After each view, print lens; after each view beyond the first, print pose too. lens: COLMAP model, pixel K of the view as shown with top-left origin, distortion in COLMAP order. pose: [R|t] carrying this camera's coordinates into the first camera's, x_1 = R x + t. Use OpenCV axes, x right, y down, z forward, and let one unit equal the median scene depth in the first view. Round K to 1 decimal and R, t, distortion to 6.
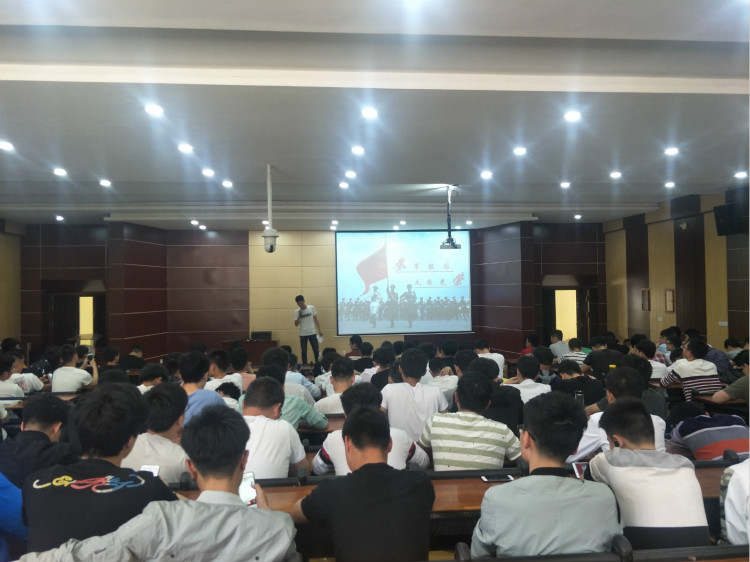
lens RADIAL K [[614.3, 0, 375.0], [0, 614.3, 281.0], [0, 0, 1]] dist [0.084863, -0.113778]
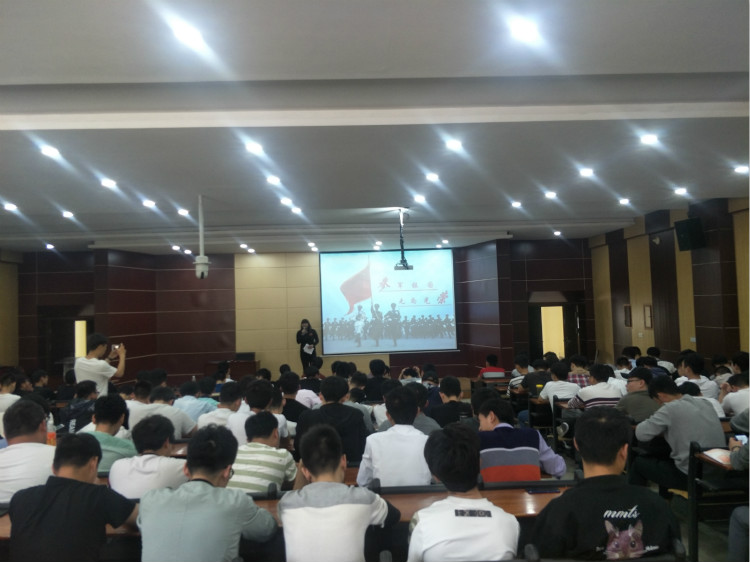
lens RADIAL K [[614.3, 0, 375.0], [0, 614.3, 281.0], [0, 0, 1]] dist [0.084863, -0.113778]
pose [[0.998190, -0.018656, -0.057175, 0.099538], [0.017131, 0.999488, -0.027038, -0.005250], [0.057651, 0.026010, 0.997998, -0.013210]]
